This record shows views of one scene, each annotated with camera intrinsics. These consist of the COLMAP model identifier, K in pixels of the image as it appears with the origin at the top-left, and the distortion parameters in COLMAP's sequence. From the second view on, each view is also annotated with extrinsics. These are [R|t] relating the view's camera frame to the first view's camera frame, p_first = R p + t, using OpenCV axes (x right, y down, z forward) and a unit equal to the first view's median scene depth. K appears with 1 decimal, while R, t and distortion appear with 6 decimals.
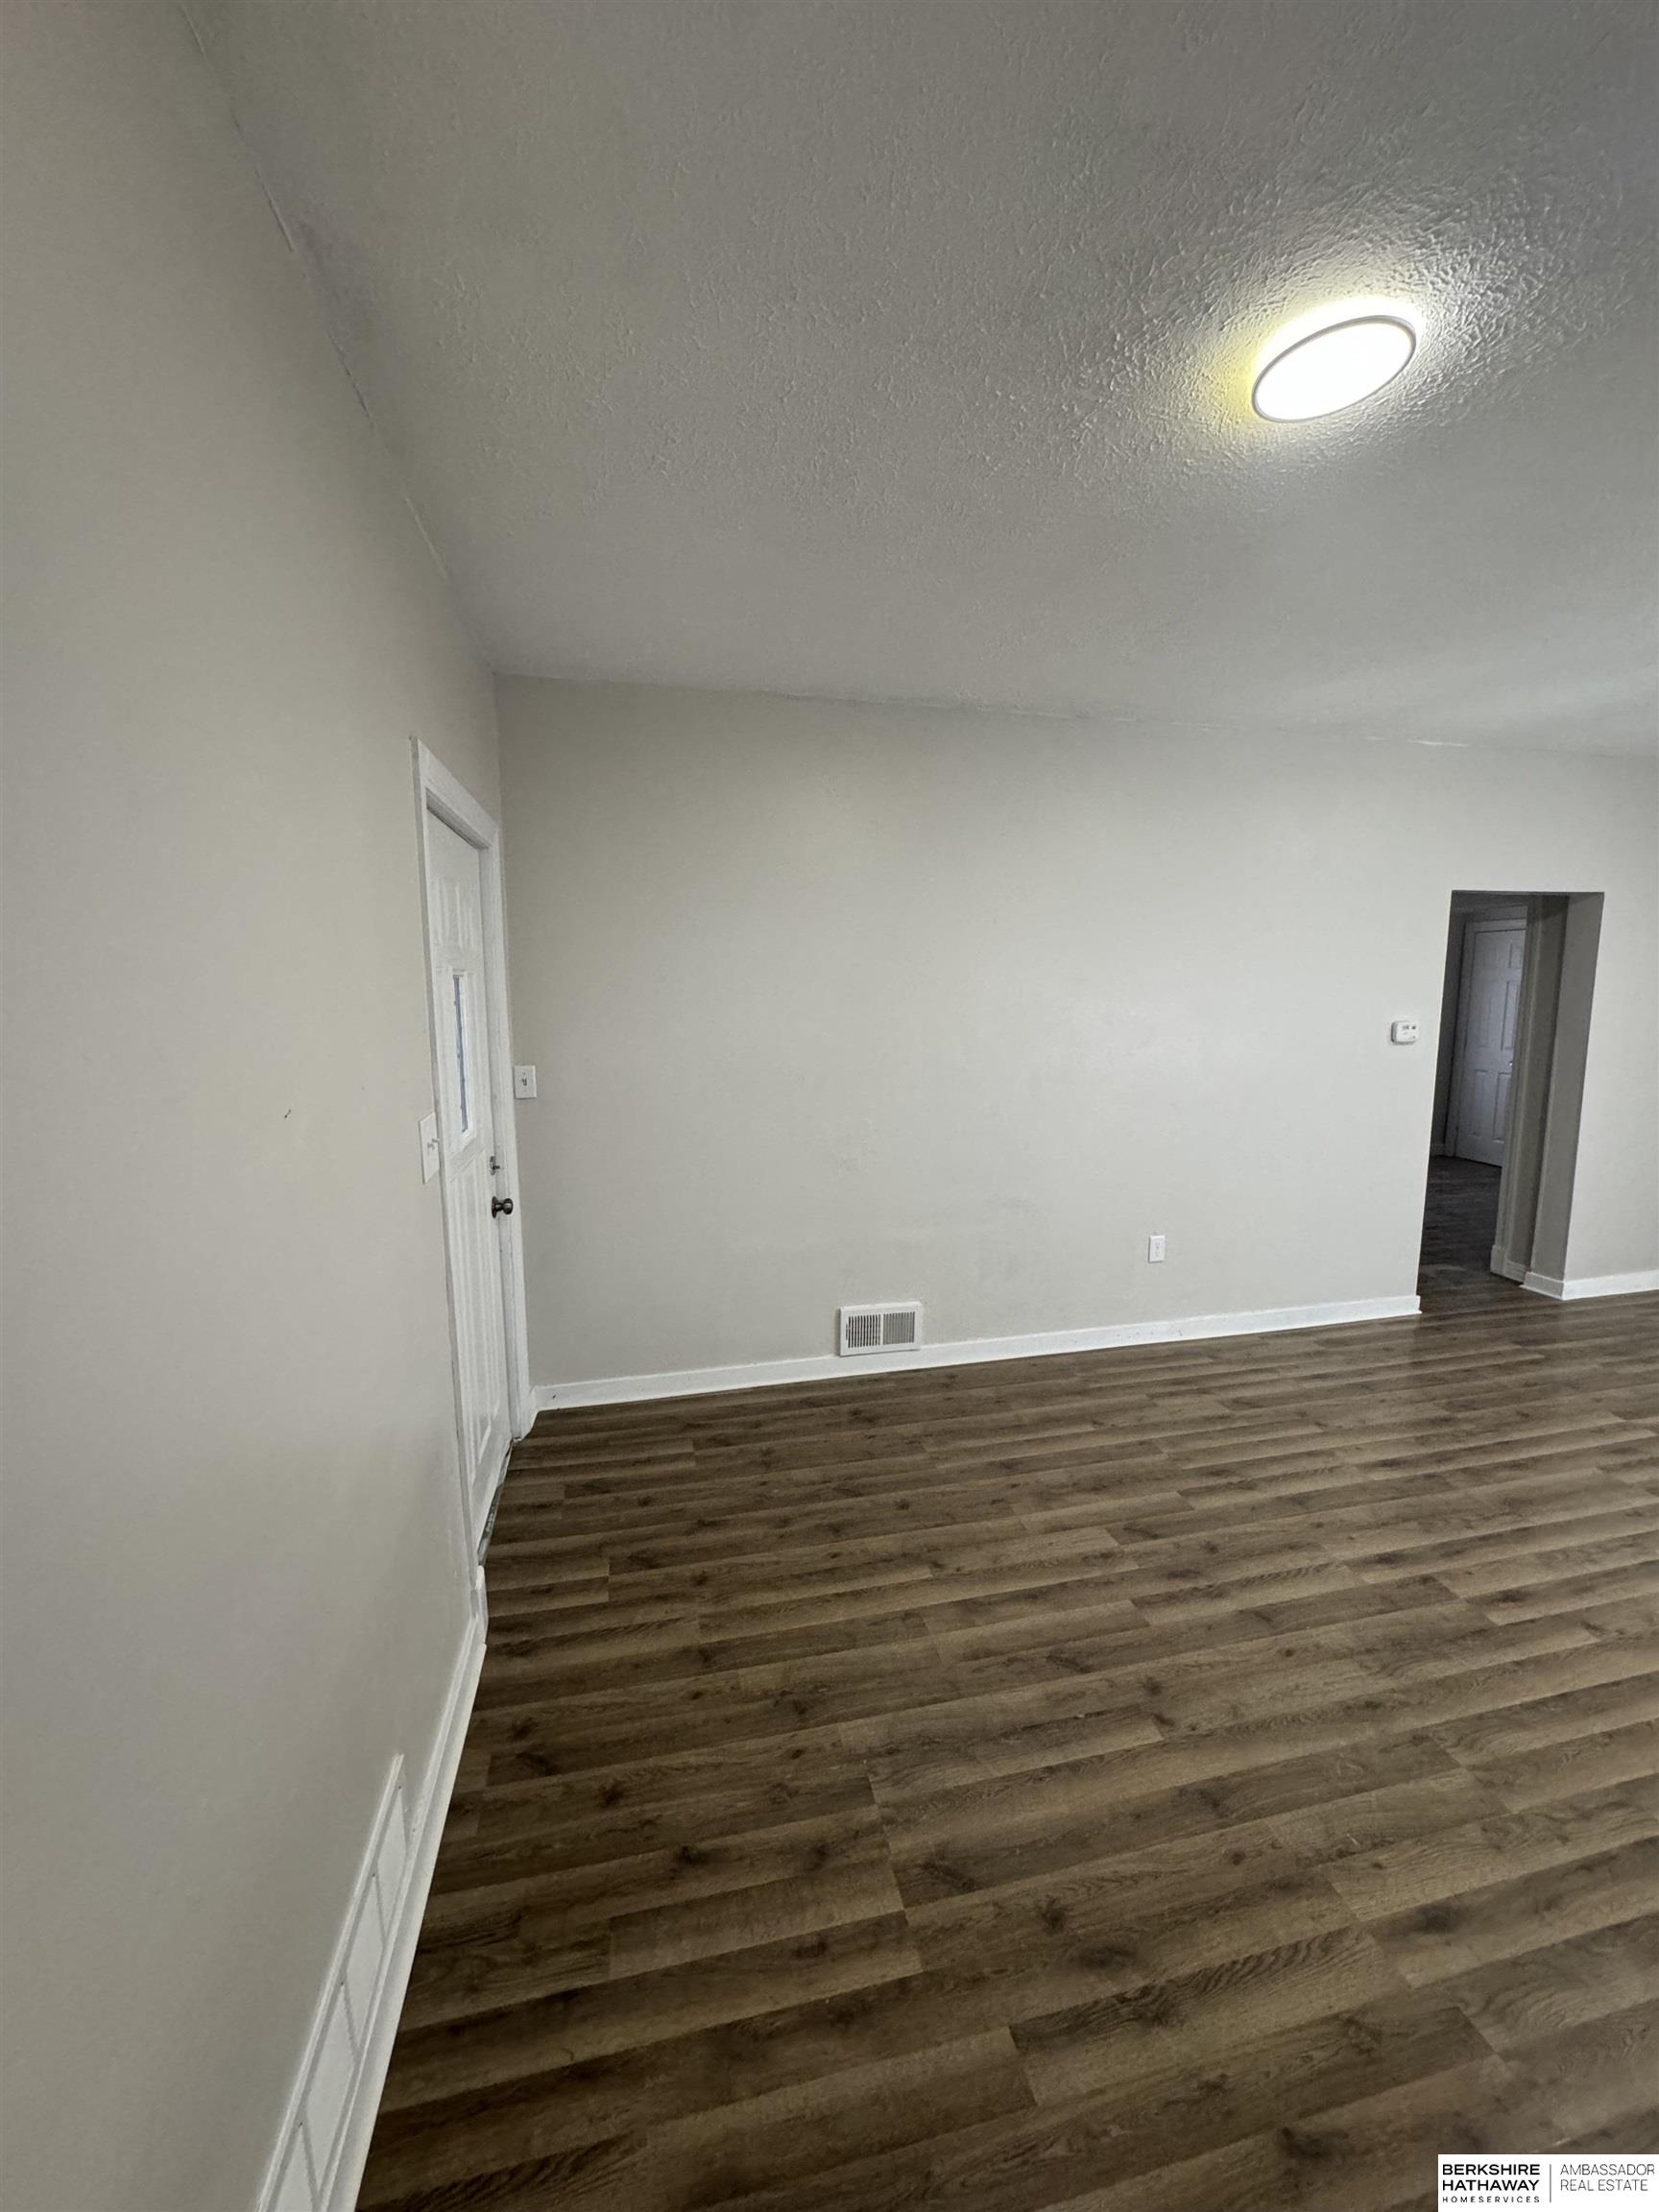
lens RADIAL K [[877.7, 0, 842.4], [0, 877.7, 1114.4], [0, 0, 1]] dist [-0.002732, -0.000094]
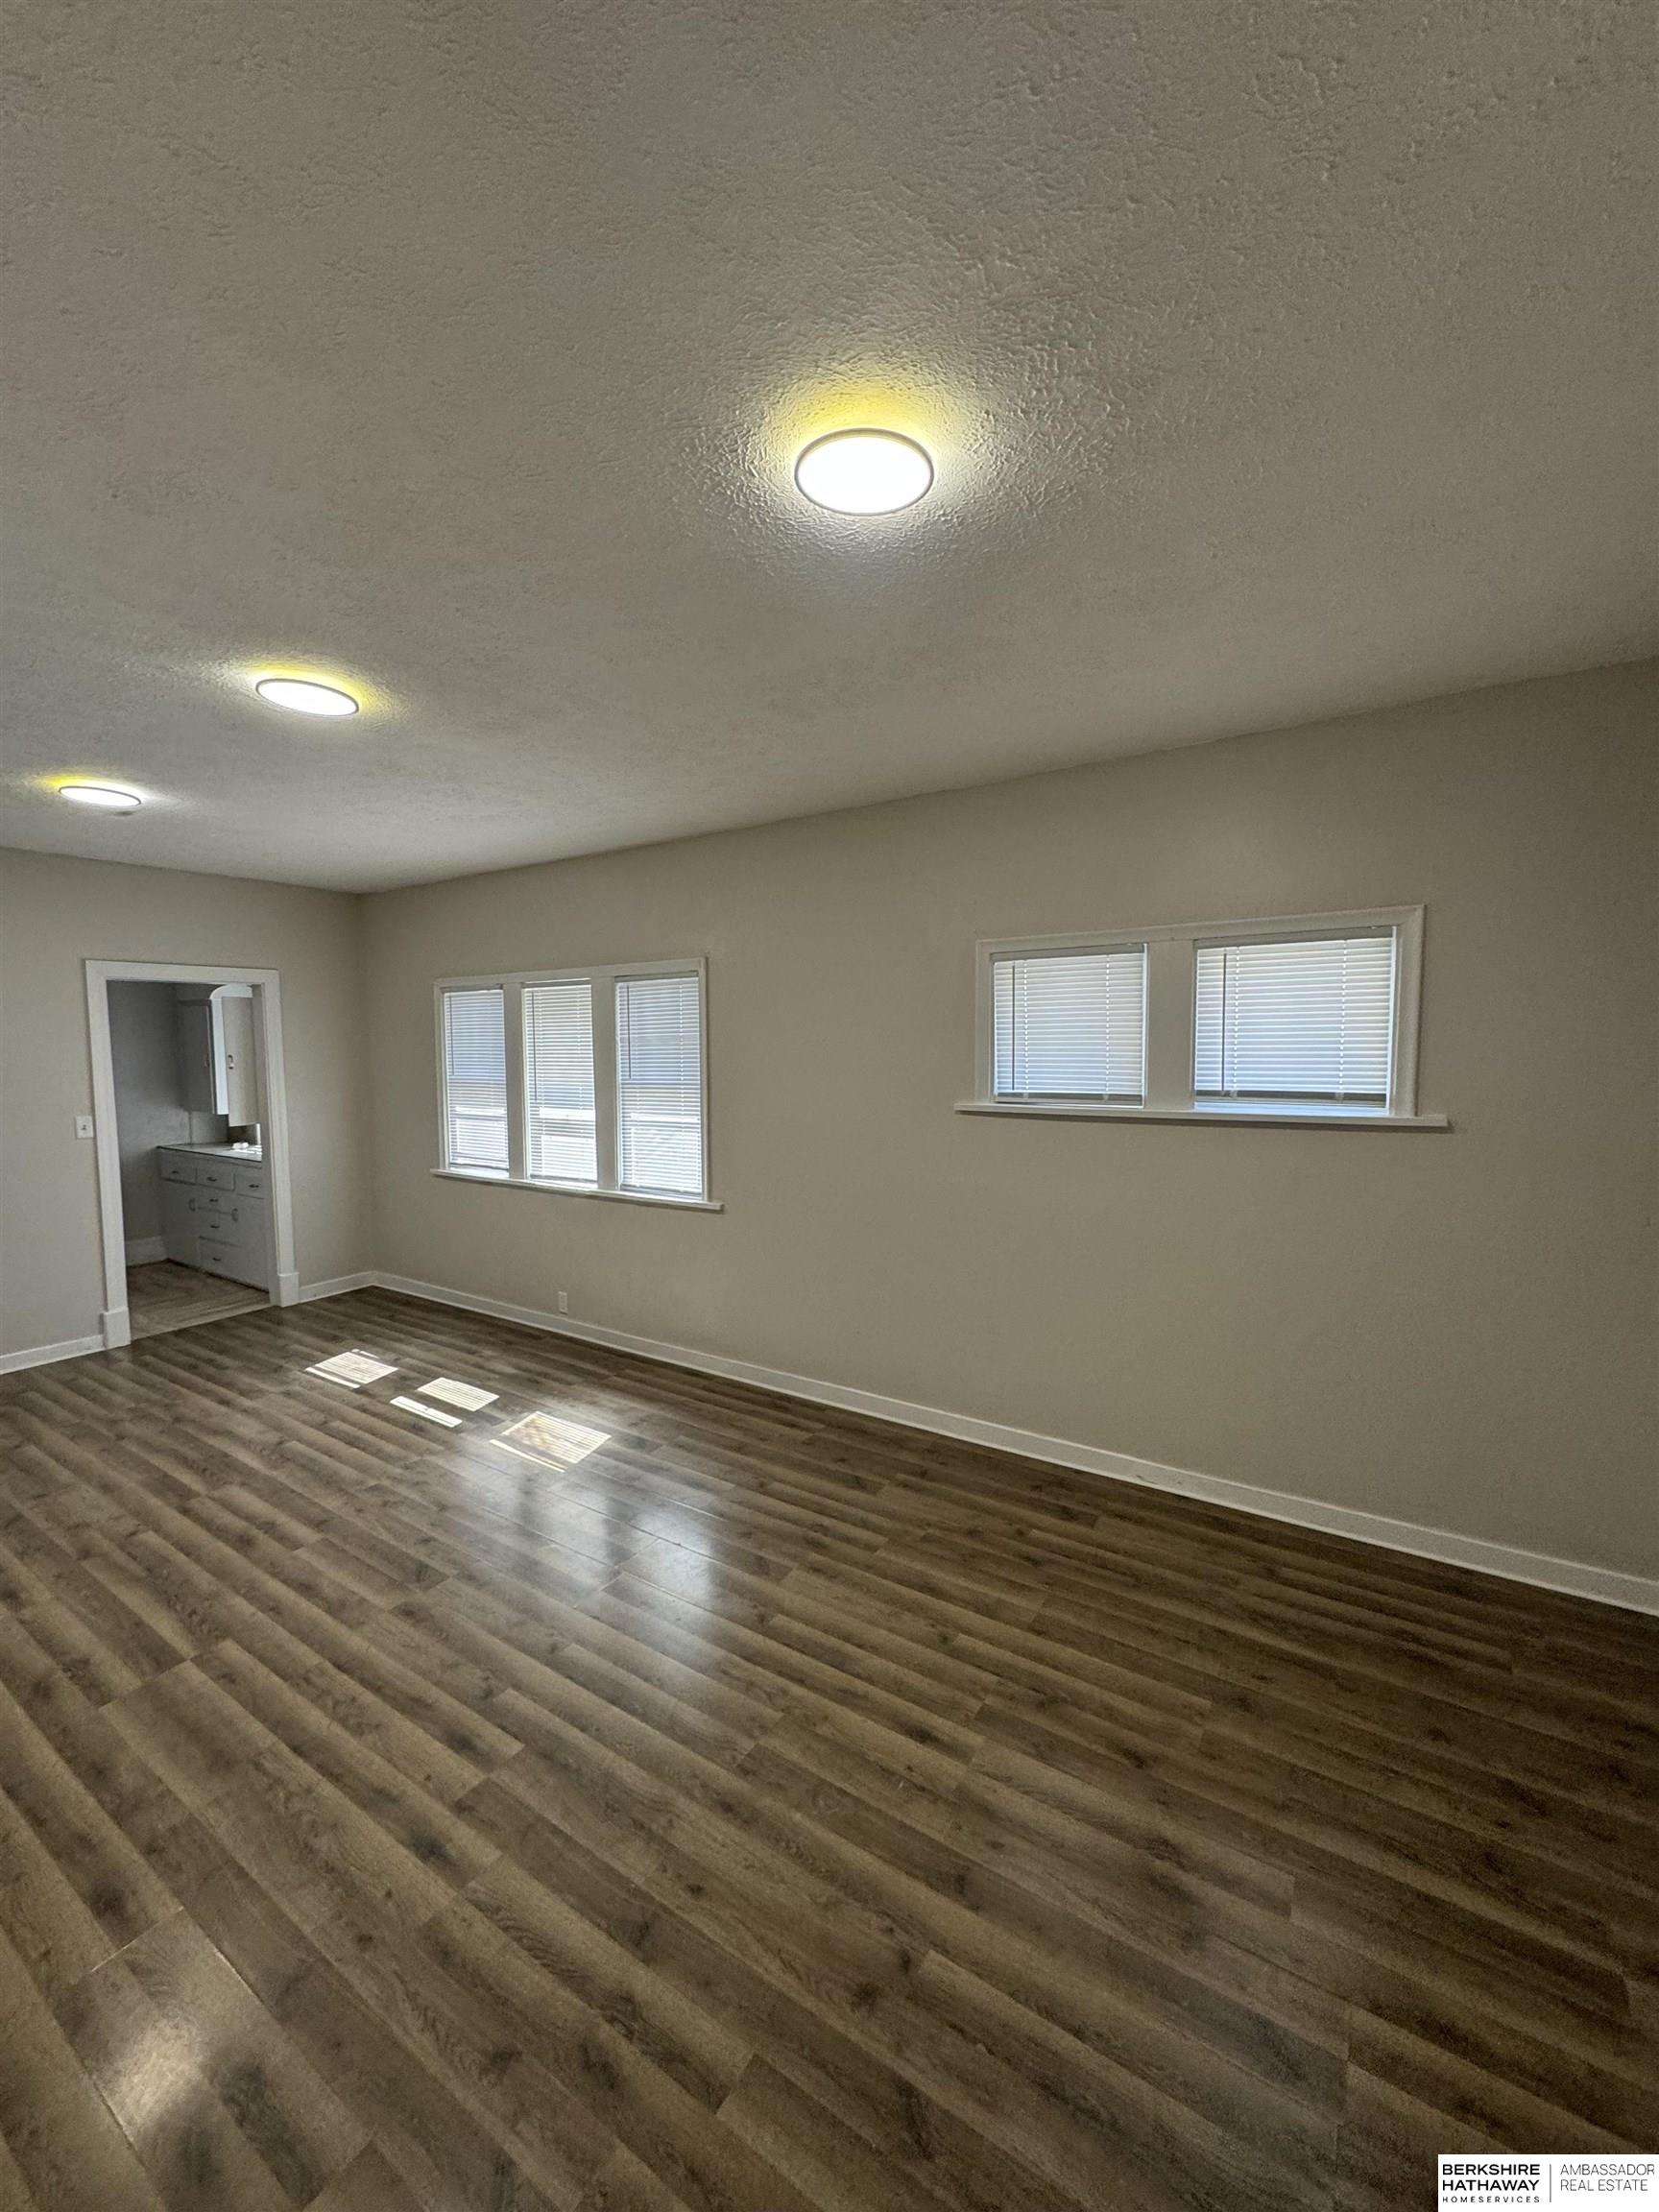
lens RADIAL K [[877.7, 0, 826.5], [0, 877.7, 1109.1], [0, 0, 1]] dist [-0.002732, -0.000094]
pose [[-0.684288, -0.042912, 0.727948, -0.135248], [0.116943, 0.978889, 0.167634, -0.218792], [-0.719773, 0.199838, -0.664824, 1.345955]]
